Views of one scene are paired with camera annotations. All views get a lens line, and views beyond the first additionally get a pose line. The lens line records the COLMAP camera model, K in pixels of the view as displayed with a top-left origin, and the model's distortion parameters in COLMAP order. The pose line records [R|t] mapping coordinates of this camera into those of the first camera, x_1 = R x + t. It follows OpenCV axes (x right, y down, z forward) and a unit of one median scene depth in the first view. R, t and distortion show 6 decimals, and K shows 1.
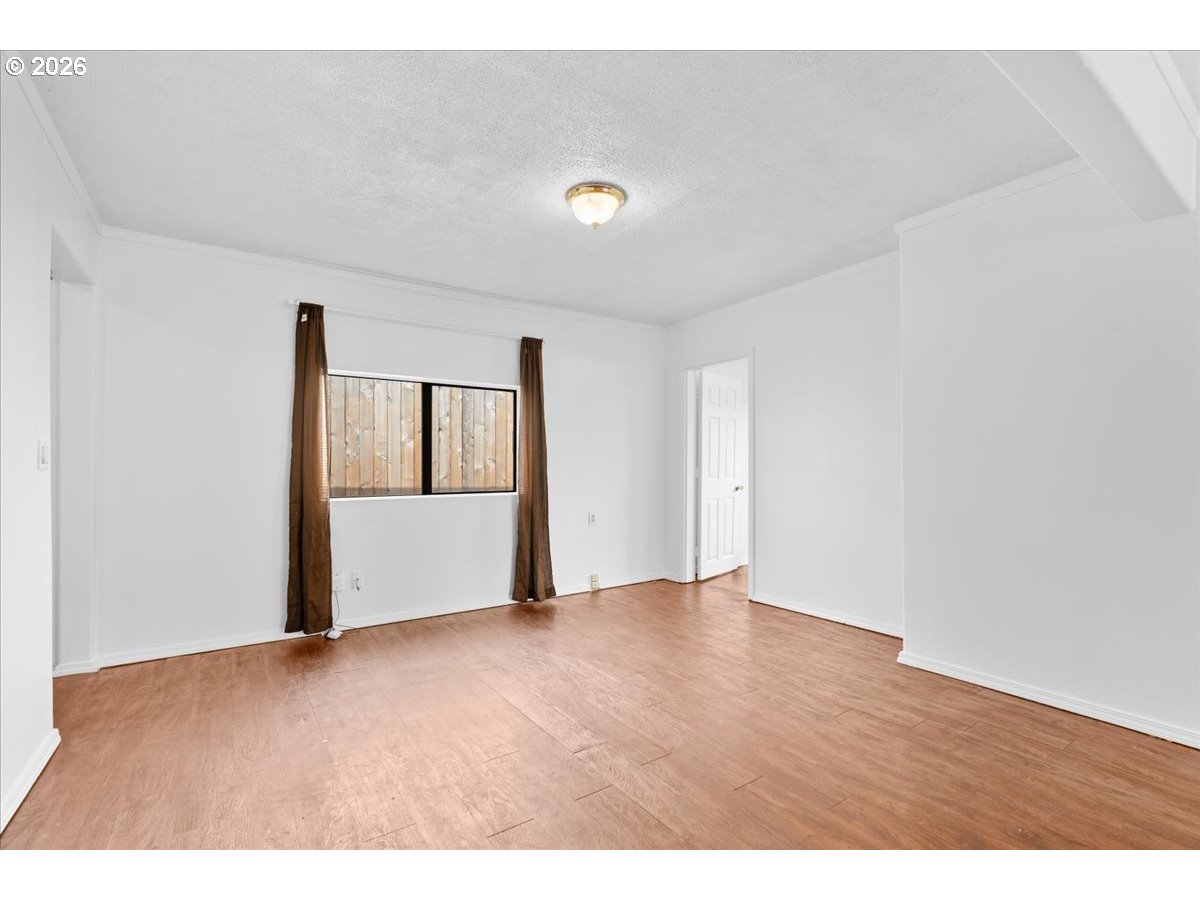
lens RADIAL K [[543.2, 0, 591.6], [0, 543.2, 459.7], [0, 0, 1]] dist [-0.000919, 0.000701]
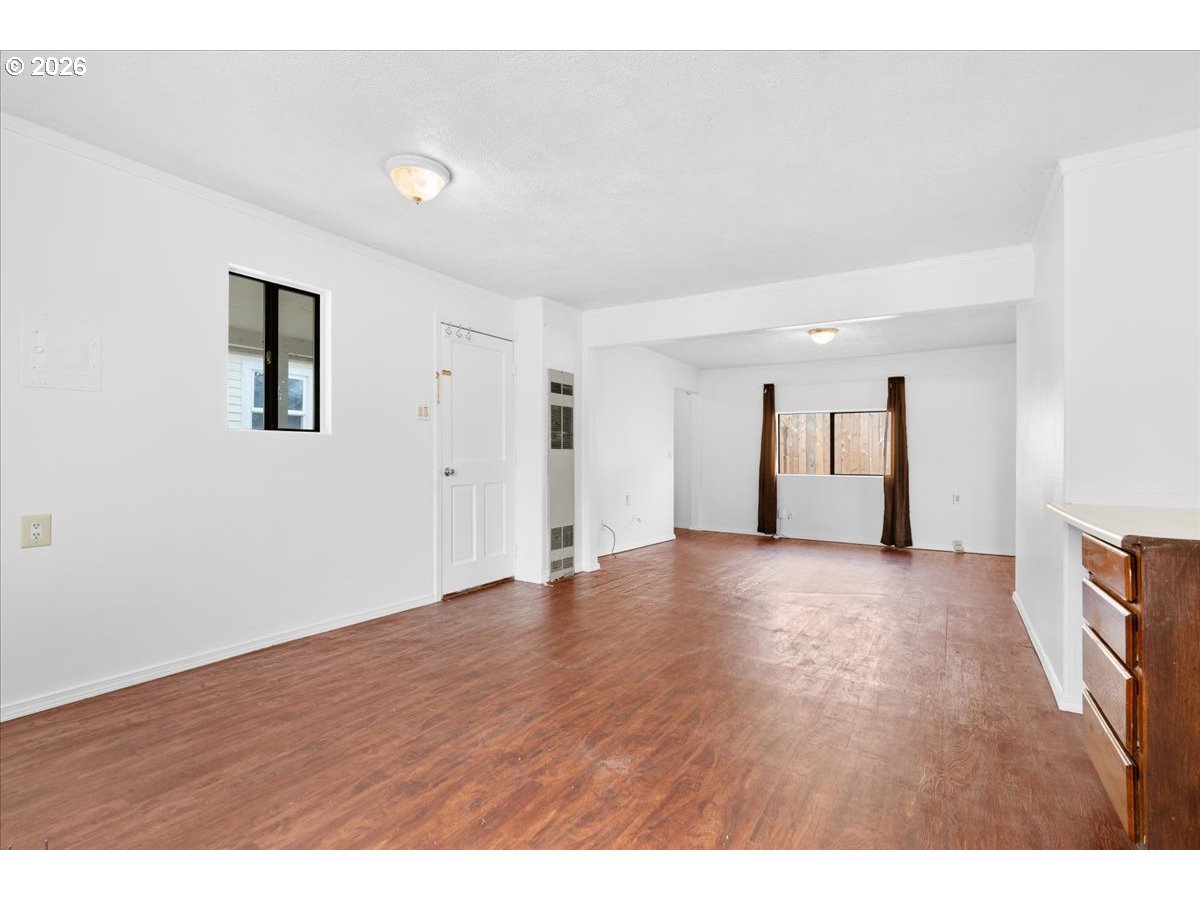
lens RADIAL K [[543.2, 0, 598.2], [0, 543.2, 460.5], [0, 0, 1]] dist [-0.000919, 0.000701]
pose [[0.386602, 0.009817, -0.922195, 1.009370], [0.003425, 0.999921, 0.012081, -0.007875], [0.922240, -0.007829, 0.386538, -0.390679]]
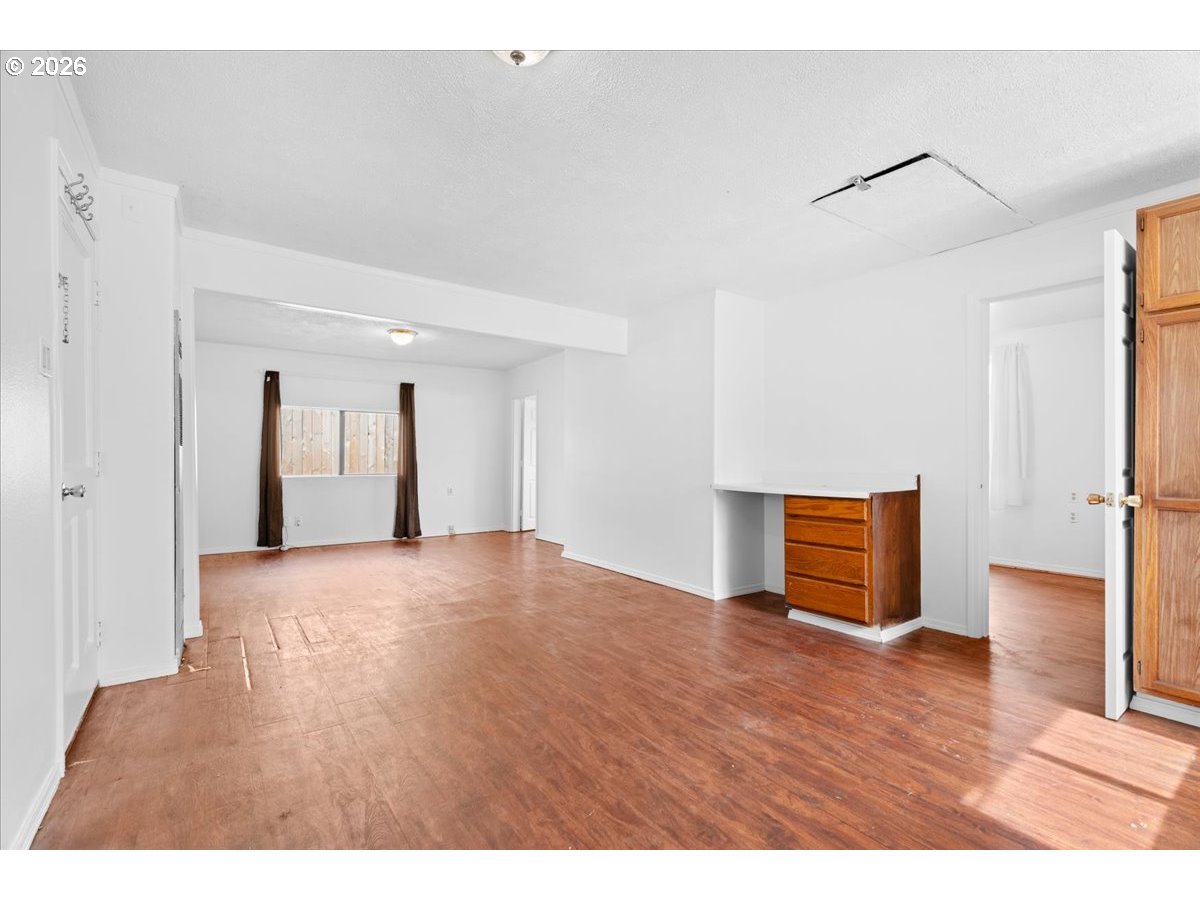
lens RADIAL K [[543.2, 0, 593.7], [0, 543.2, 454.1], [0, 0, 1]] dist [-0.000919, 0.000701]
pose [[0.999871, 0.005568, 0.015050, 0.455406], [-0.005608, 0.999981, 0.002625, -0.010967], [-0.015035, -0.002709, 0.999883, -0.716858]]
